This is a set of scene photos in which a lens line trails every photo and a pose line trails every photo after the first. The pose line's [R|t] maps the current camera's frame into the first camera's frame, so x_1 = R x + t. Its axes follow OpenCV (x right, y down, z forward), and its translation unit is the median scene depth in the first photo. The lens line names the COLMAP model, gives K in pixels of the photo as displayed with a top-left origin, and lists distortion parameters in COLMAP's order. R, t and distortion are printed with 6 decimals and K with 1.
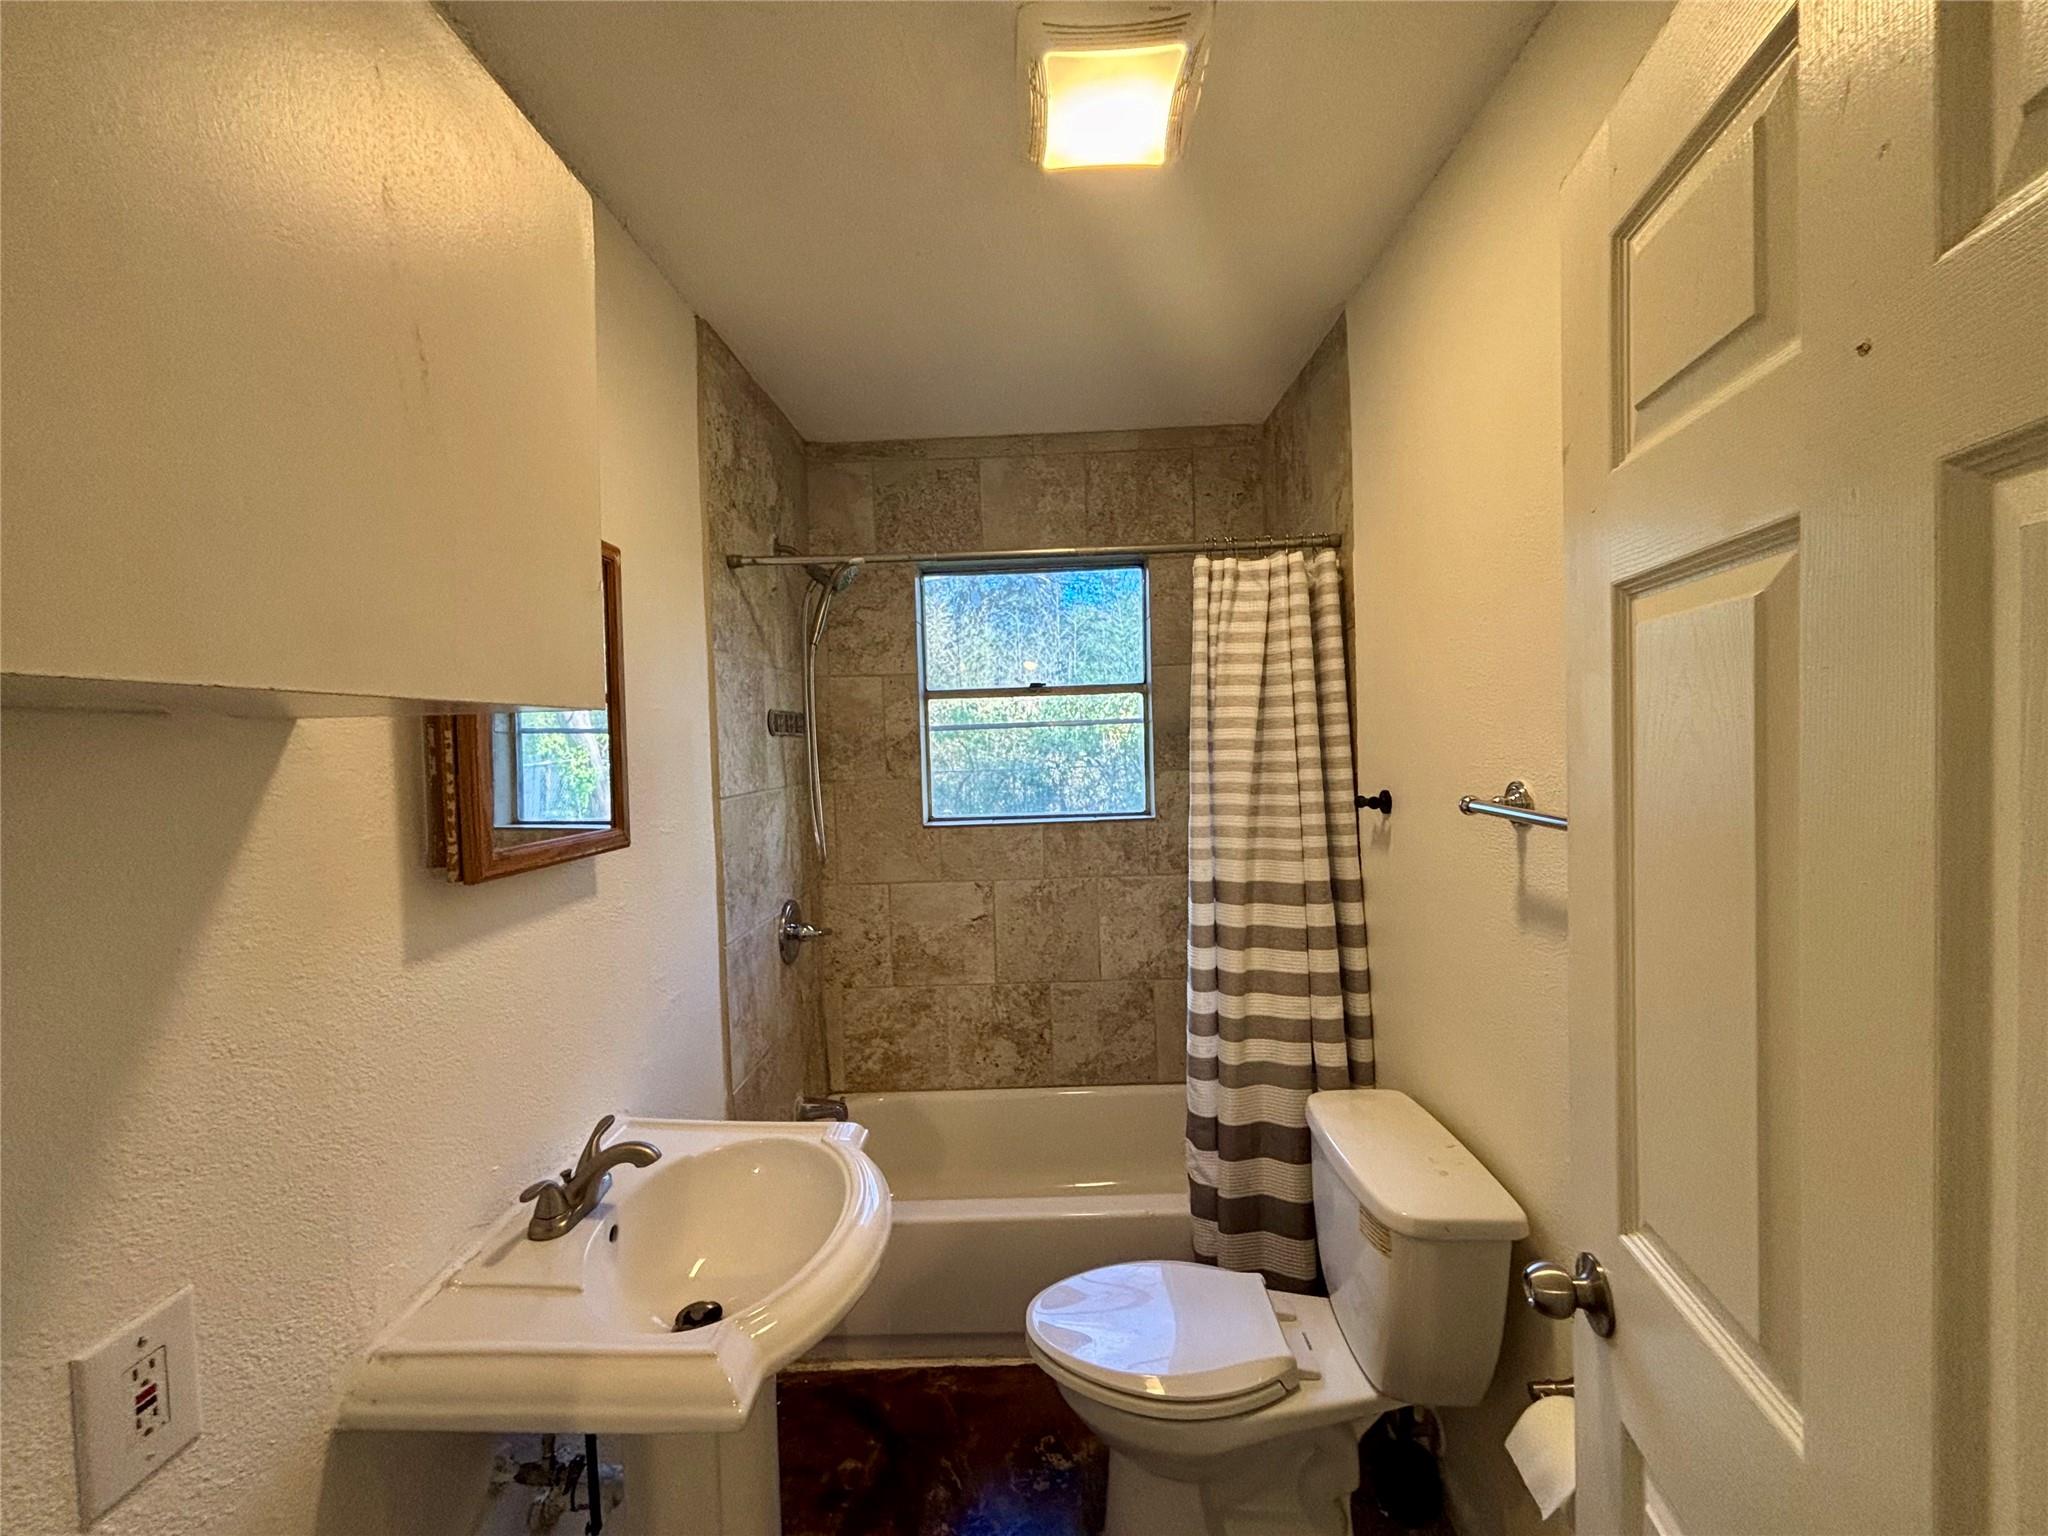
lens RADIAL K [[839.6, 0, 1019.8], [0, 839.6, 756.0], [0, 0, 1]] dist [0.003559, -0.000313]
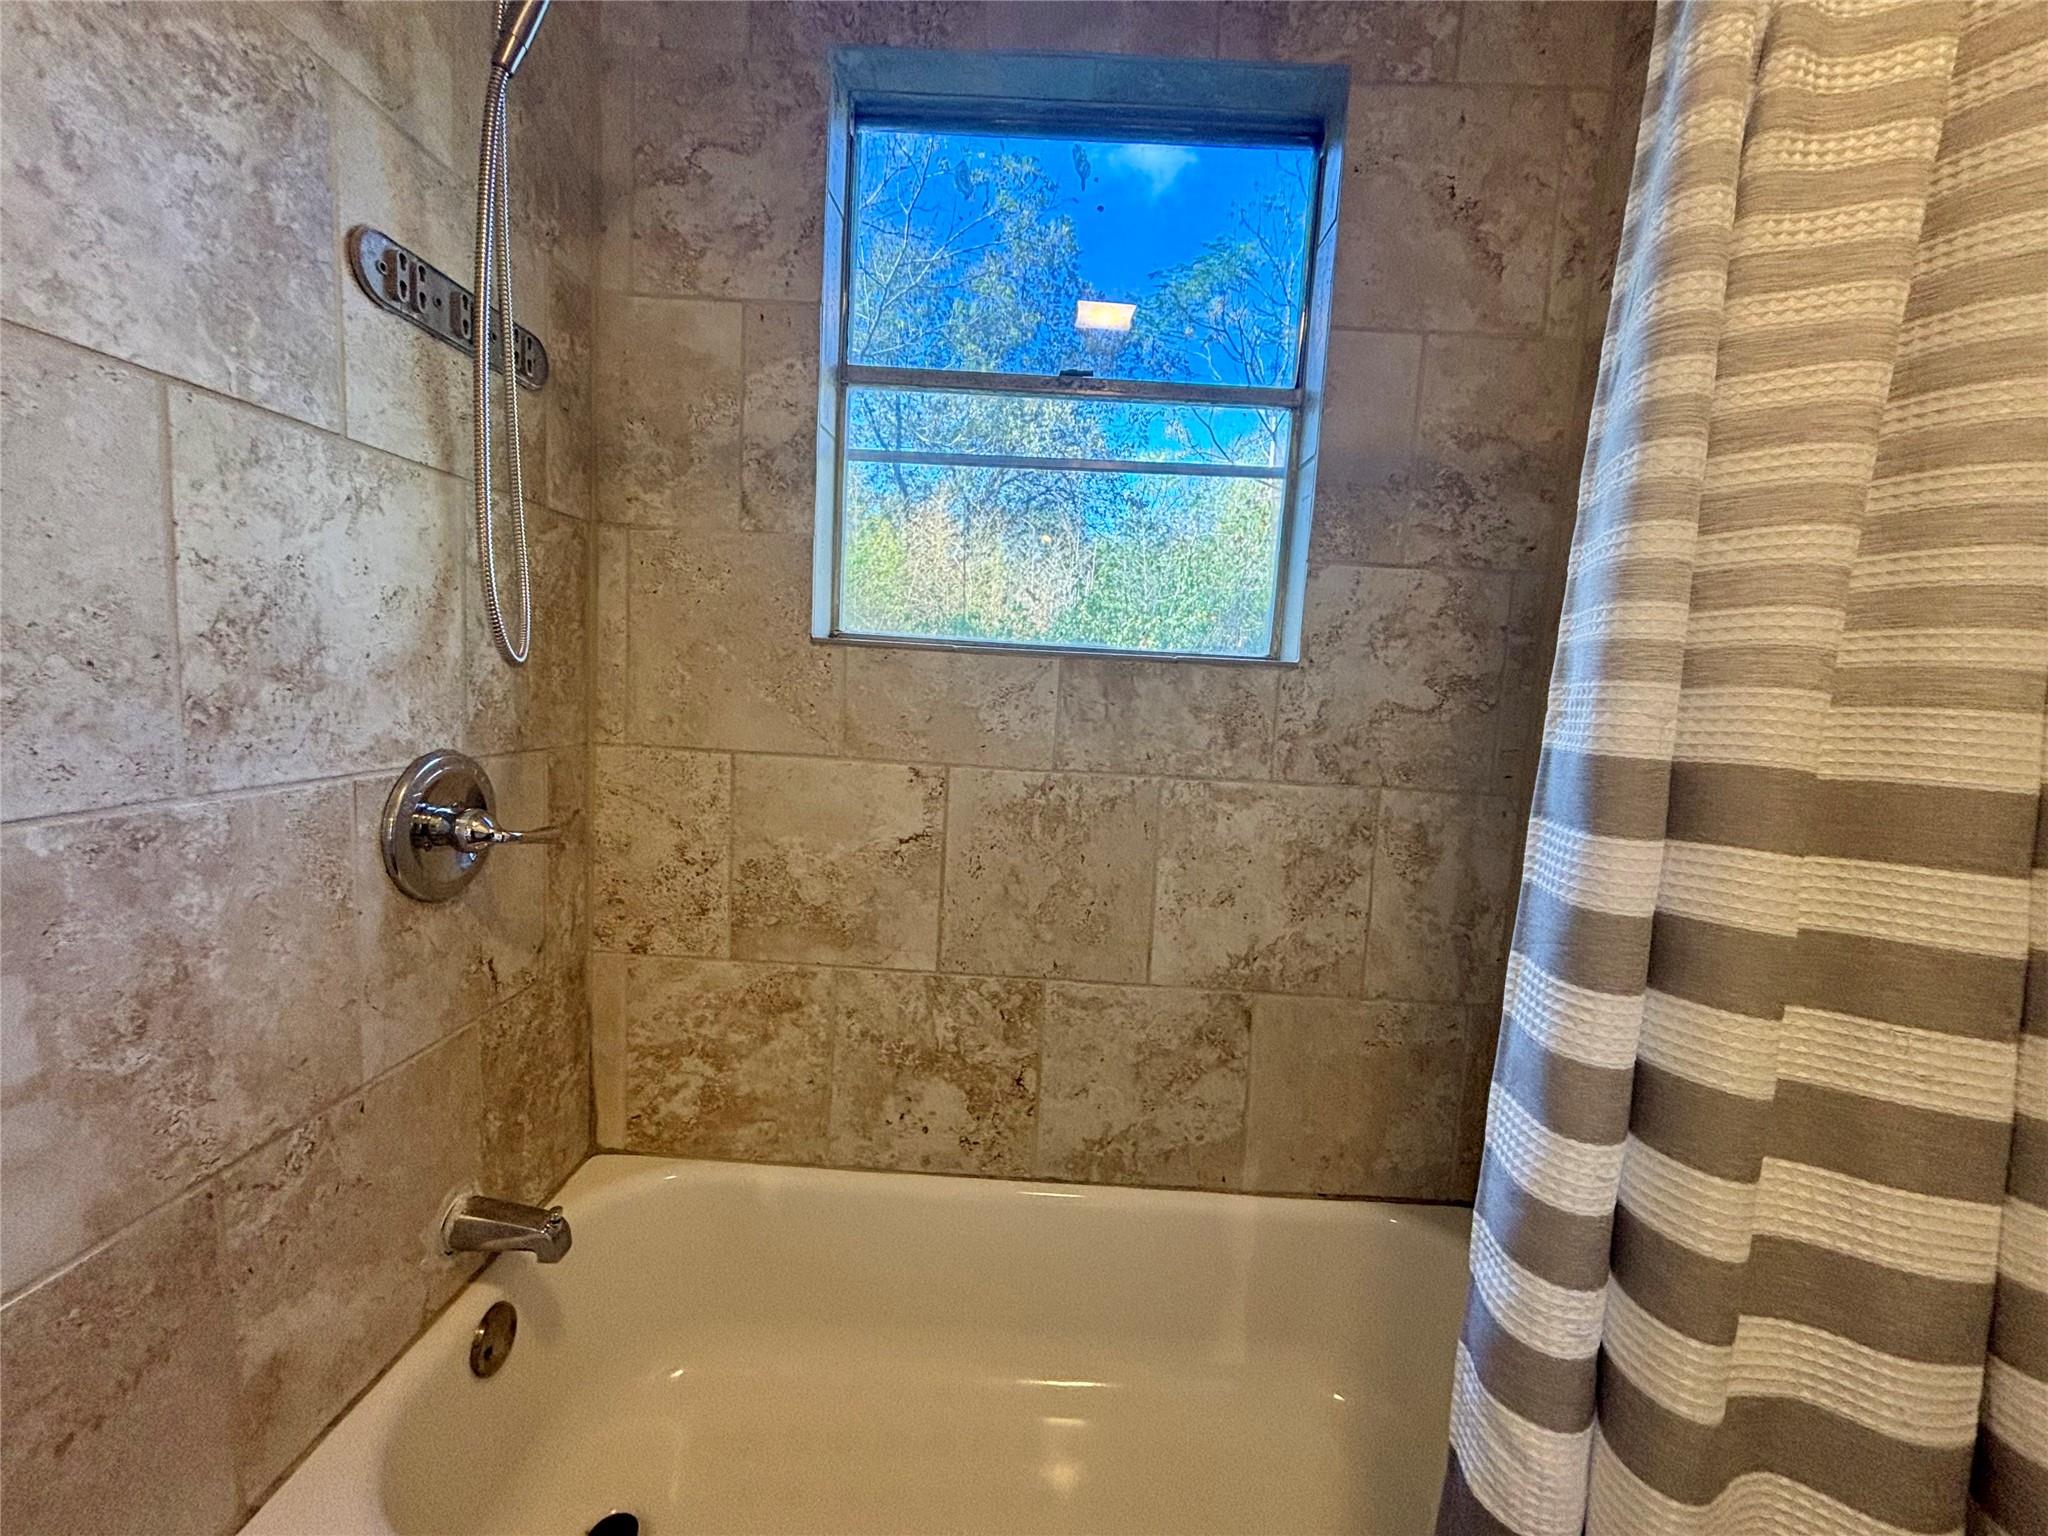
lens RADIAL K [[839.6, 0, 1017.1], [0, 839.6, 770.0], [0, 0, 1]] dist [0.003559, -0.000313]
pose [[0.996058, 0.088688, 0.001540, 0.007749], [-0.088478, 0.992172, 0.088124, 0.107960], [0.006287, -0.087913, 0.996108, 0.532373]]
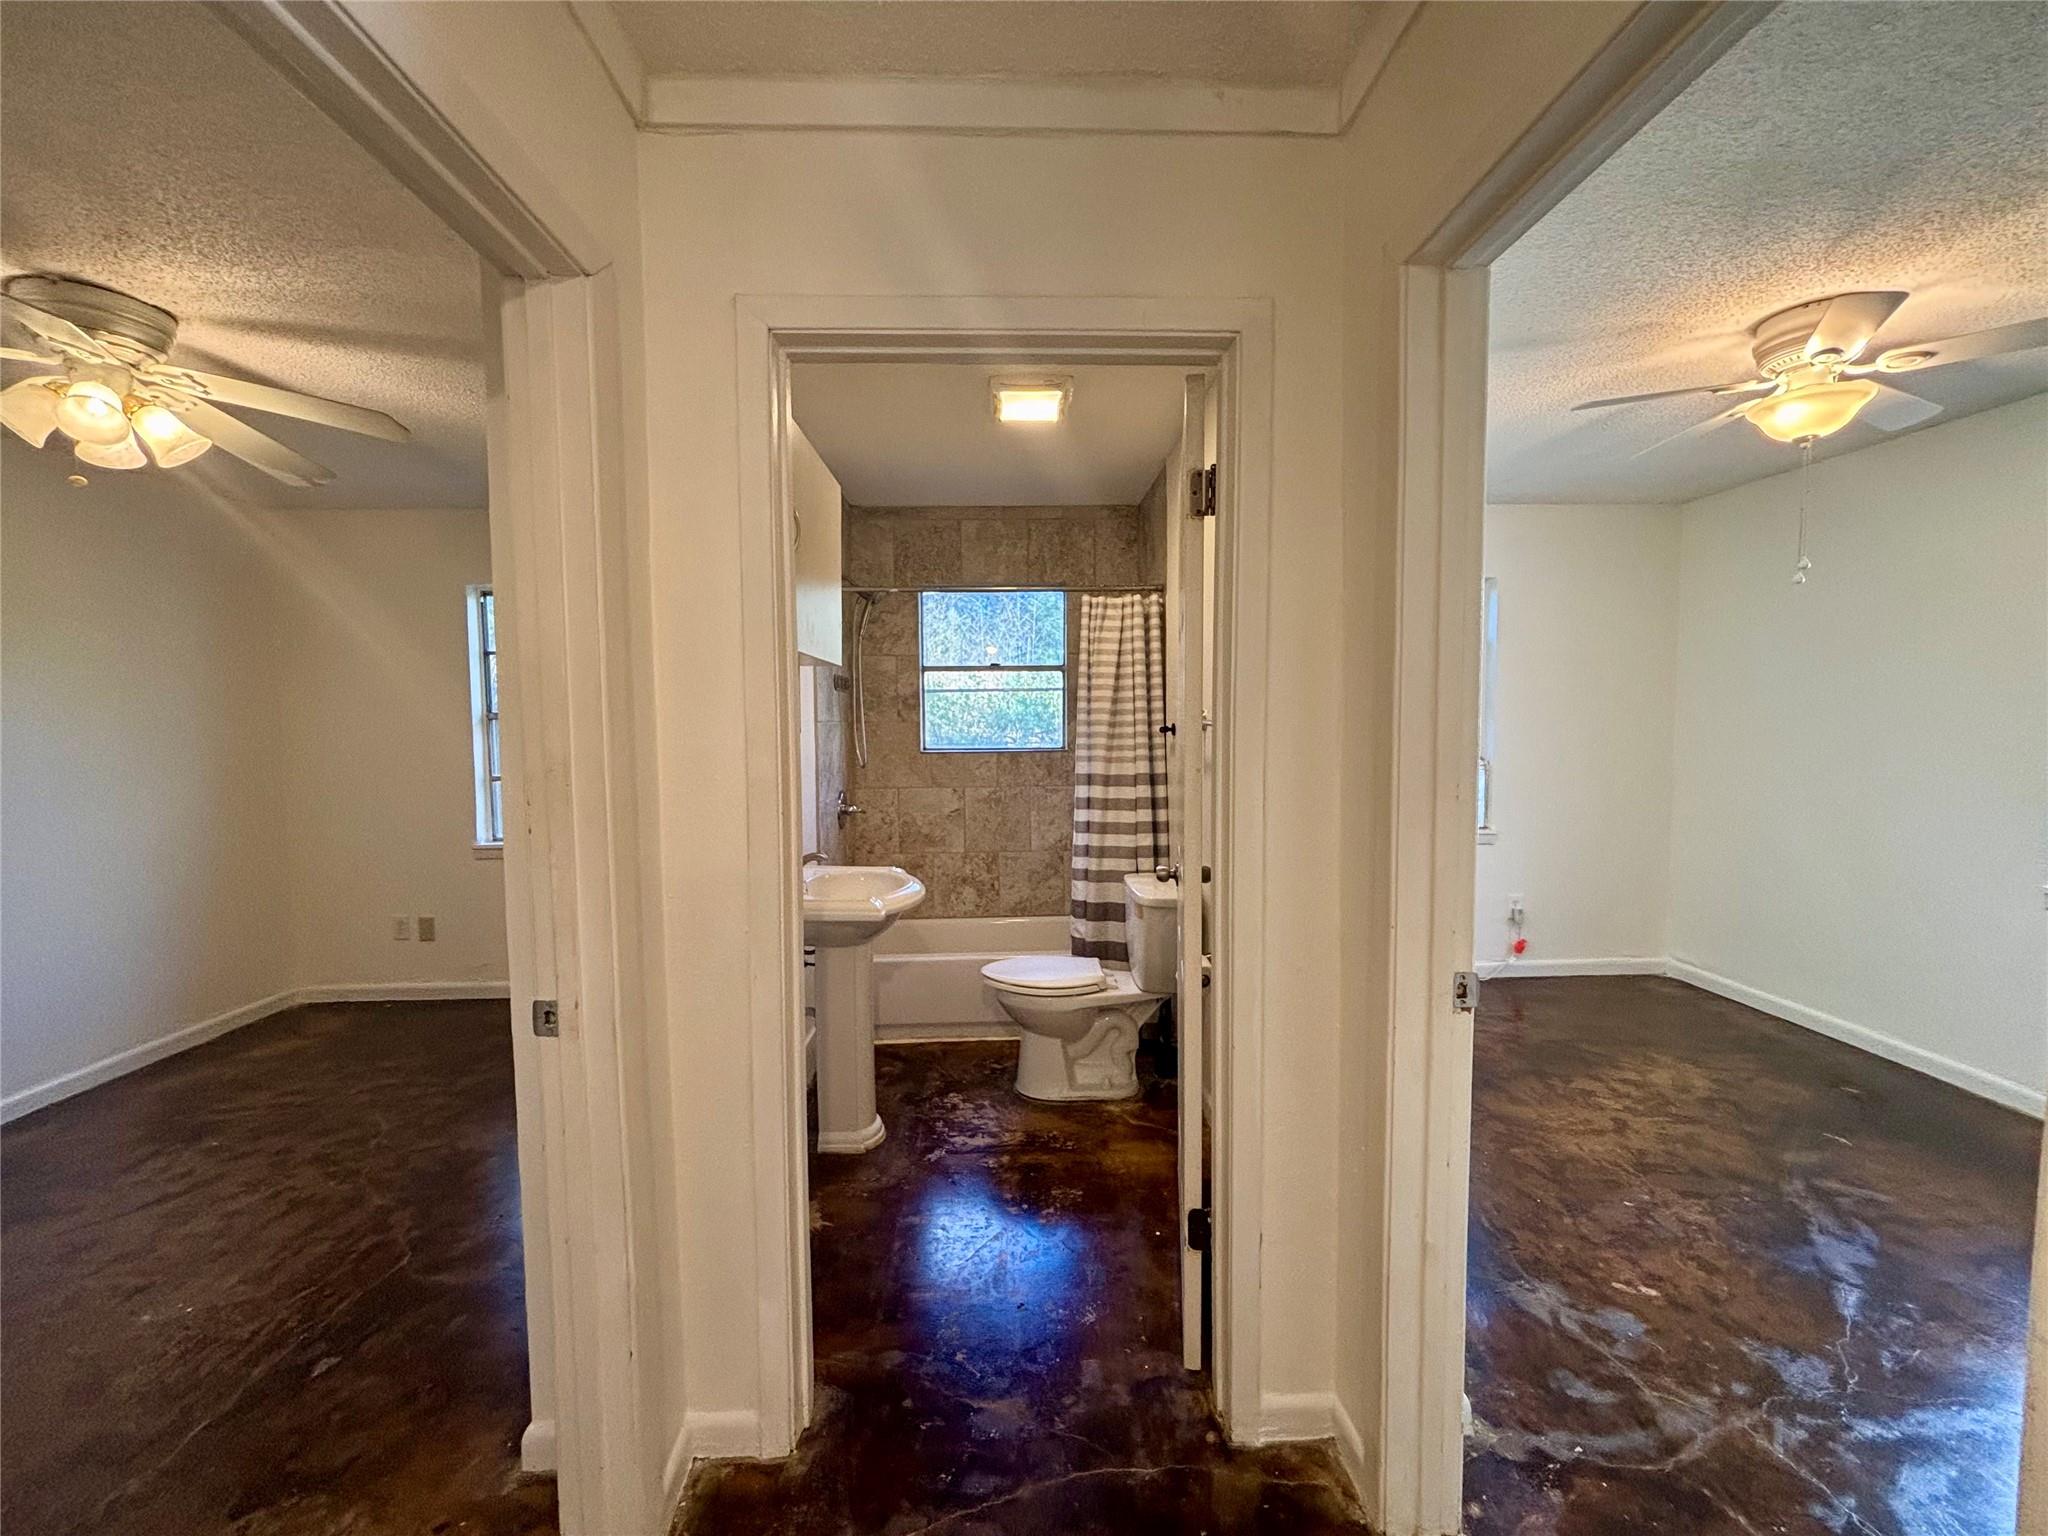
lens RADIAL K [[839.6, 0, 1023.6], [0, 839.6, 763.3], [0, 0, 1]] dist [0.003559, -0.000313]
pose [[0.998389, 0.020738, 0.052818, -0.004849], [-0.022240, 0.999360, 0.028005, 0.057648], [-0.052203, -0.029135, 0.998211, -0.603209]]
